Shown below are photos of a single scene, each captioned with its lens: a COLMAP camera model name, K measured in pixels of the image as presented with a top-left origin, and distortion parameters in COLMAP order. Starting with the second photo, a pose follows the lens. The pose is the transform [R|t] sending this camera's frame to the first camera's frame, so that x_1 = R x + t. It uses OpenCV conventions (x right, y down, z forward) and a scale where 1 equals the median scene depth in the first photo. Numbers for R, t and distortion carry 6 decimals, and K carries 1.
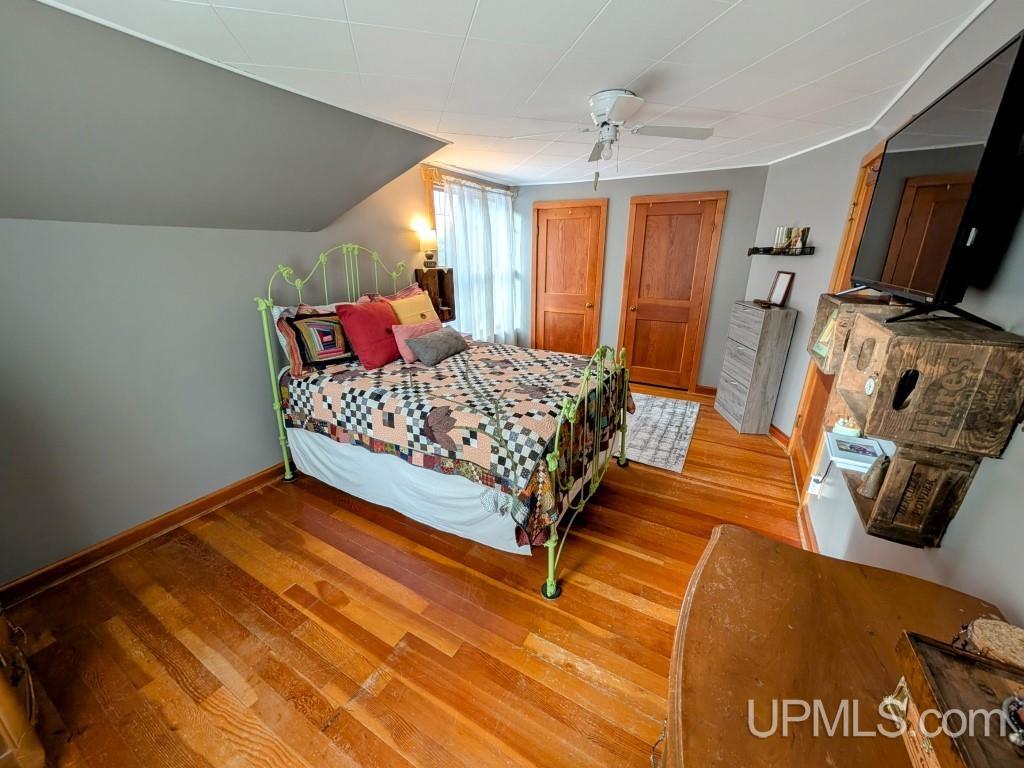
lens RADIAL K [[385.5, 0, 512.0], [0, 385.5, 384.0], [0, 0, 1]] dist [0.000177, 0.000001]
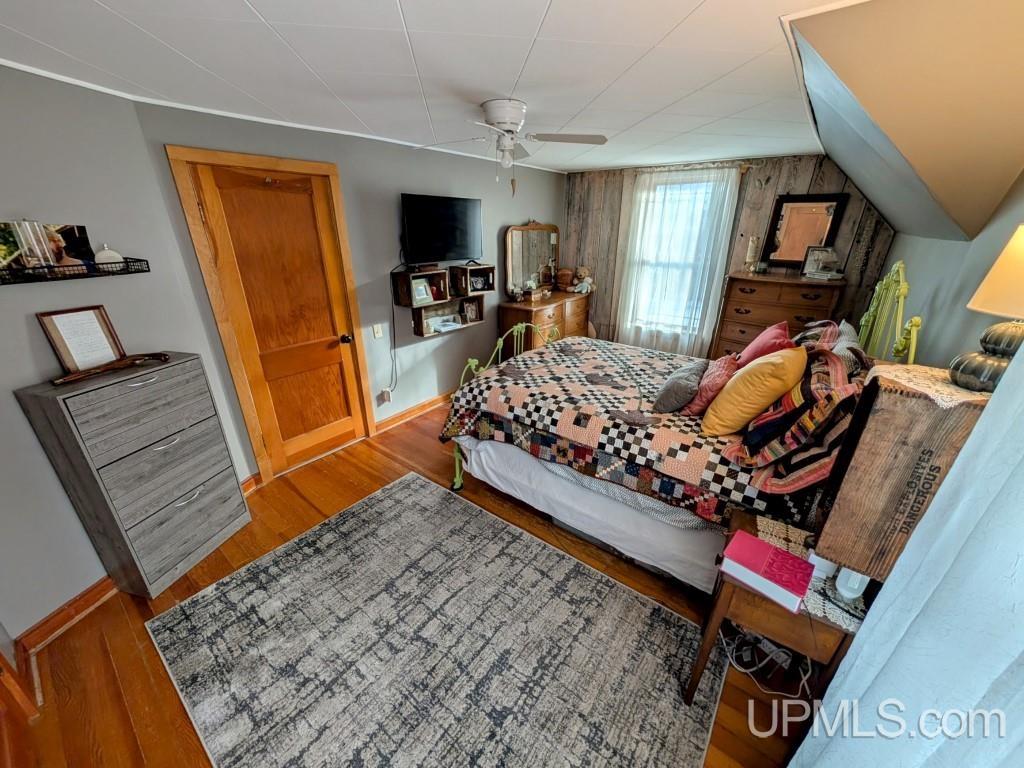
lens RADIAL K [[385.5, 0, 512.0], [0, 385.5, 384.0], [0, 0, 1]] dist [0.000177, 0.000001]
pose [[-0.990471, -0.049322, 0.128589, 0.064483], [0.045244, 0.765329, 0.642047, -0.723032], [-0.130080, 0.641746, -0.755805, 1.915069]]
